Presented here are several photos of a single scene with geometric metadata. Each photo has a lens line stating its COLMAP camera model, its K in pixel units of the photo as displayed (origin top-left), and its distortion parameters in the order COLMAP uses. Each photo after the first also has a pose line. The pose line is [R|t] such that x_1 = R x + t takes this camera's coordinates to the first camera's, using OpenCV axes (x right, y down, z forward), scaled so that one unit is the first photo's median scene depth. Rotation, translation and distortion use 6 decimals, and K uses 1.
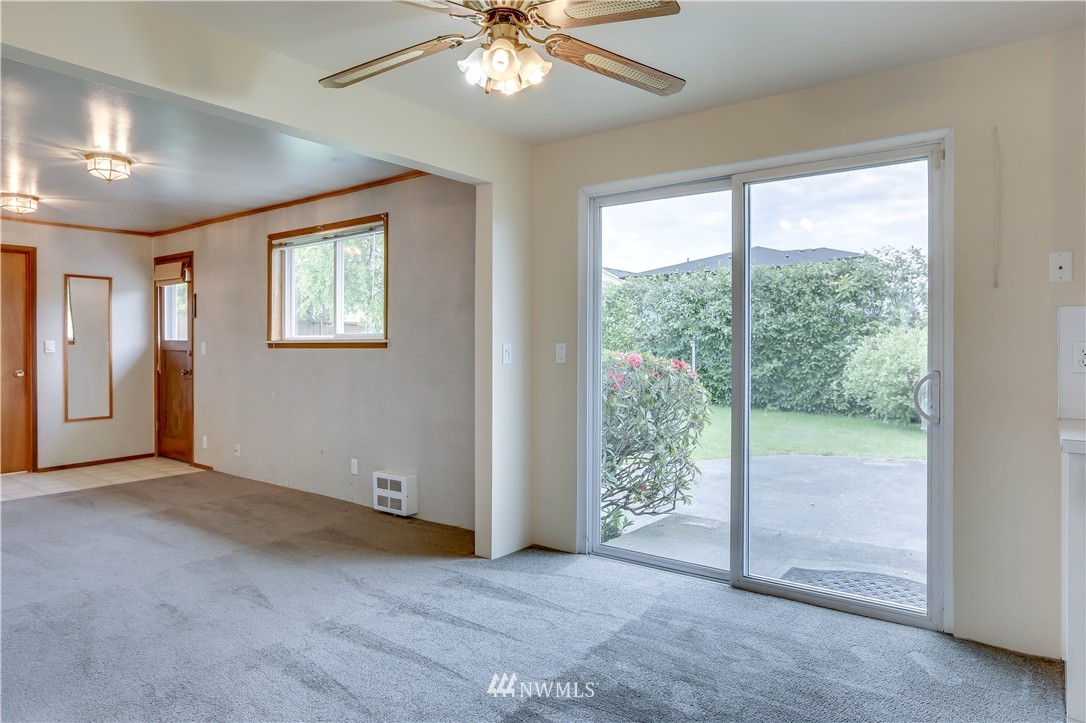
lens RADIAL K [[655.6, 0, 573.9], [0, 655.6, 348.8], [0, 0, 1]] dist [-0.063722, 0.049998]
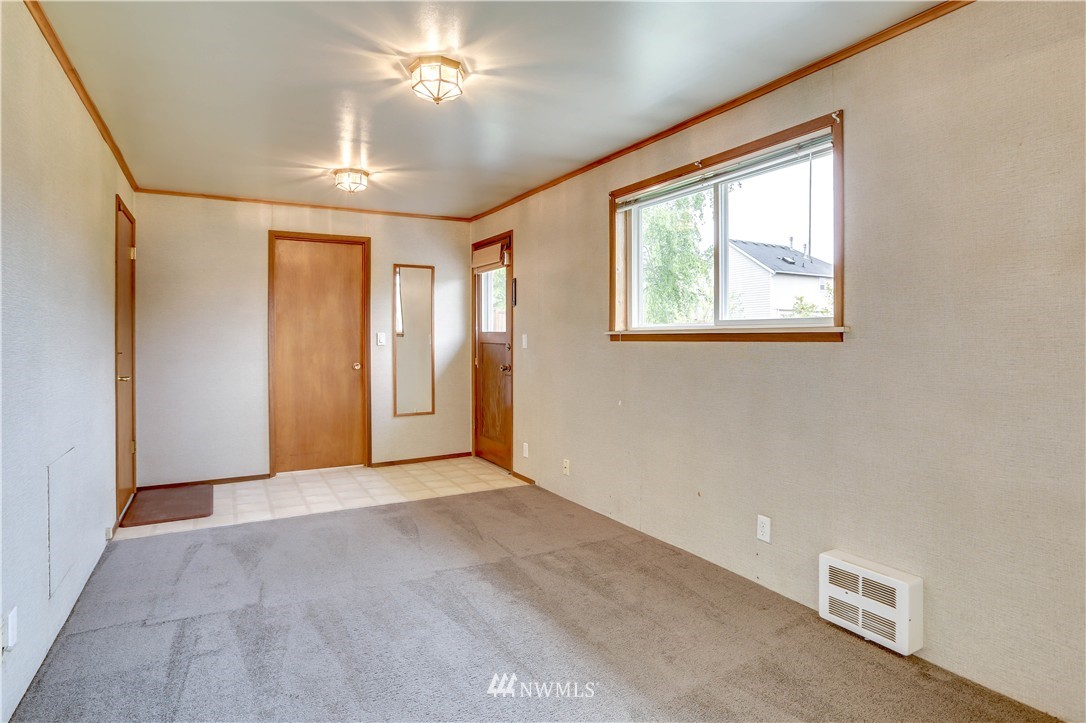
lens RADIAL K [[594.4, 0, 545.2], [0, 594.4, 340.2], [0, 0, 1]] dist [-0.033829, 0.000584]
pose [[0.908482, 0.000803, -0.417924, -0.250583], [-0.000809, 1.000000, 0.000165, -0.002058], [0.417924, 0.000188, 0.908482, 0.335010]]
